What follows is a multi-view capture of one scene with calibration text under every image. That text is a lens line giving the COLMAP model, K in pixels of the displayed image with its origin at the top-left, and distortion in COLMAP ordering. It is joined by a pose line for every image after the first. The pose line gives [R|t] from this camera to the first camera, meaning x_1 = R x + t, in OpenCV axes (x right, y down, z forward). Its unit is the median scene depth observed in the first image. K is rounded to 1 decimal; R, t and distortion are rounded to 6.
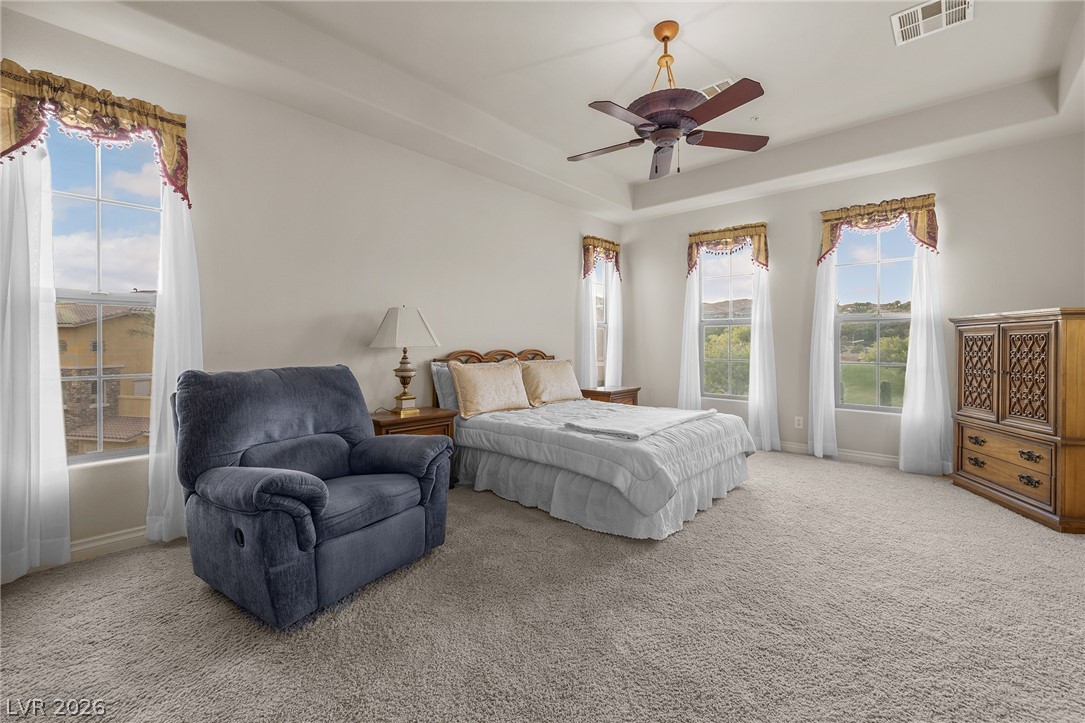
lens RADIAL K [[457.1, 0, 545.1], [0, 457.1, 350.6], [0, 0, 1]] dist [-0.000089, 0.000074]
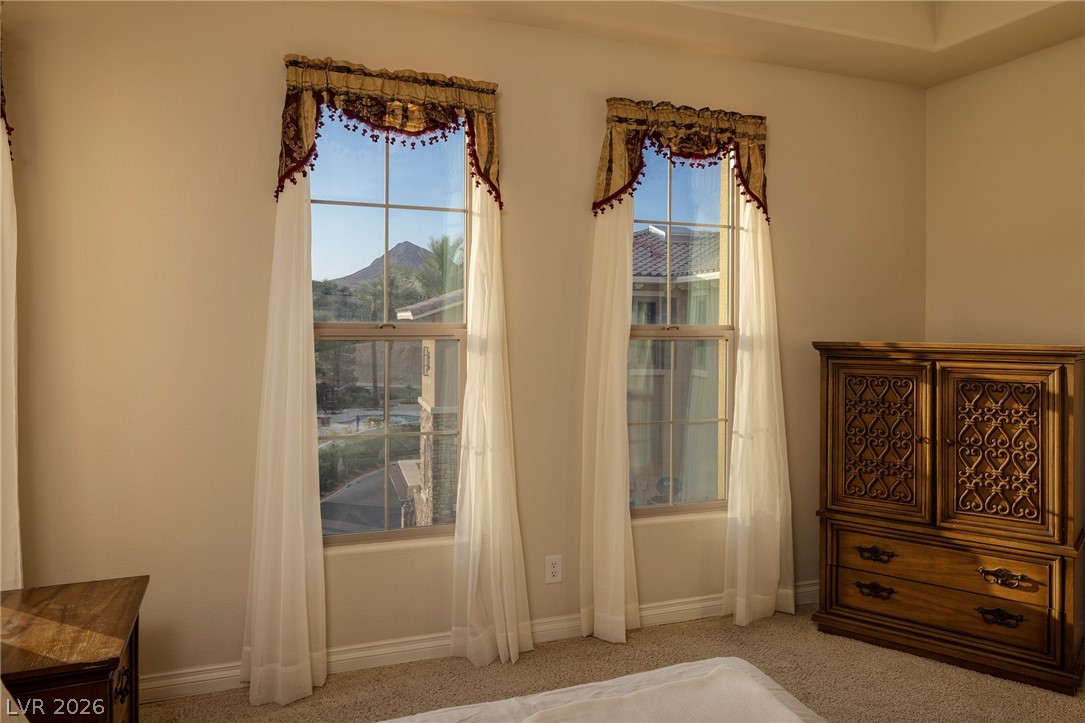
lens RADIAL K [[742.1, 0, 543.0], [0, 742.1, 340.7], [0, 0, 1]] dist [0.001154, 0.000574]
pose [[0.461109, -0.014075, 0.887232, -0.088464], [0.008986, 0.999897, 0.011192, -0.080092], [-0.887298, 0.002812, 0.461188, 0.801308]]
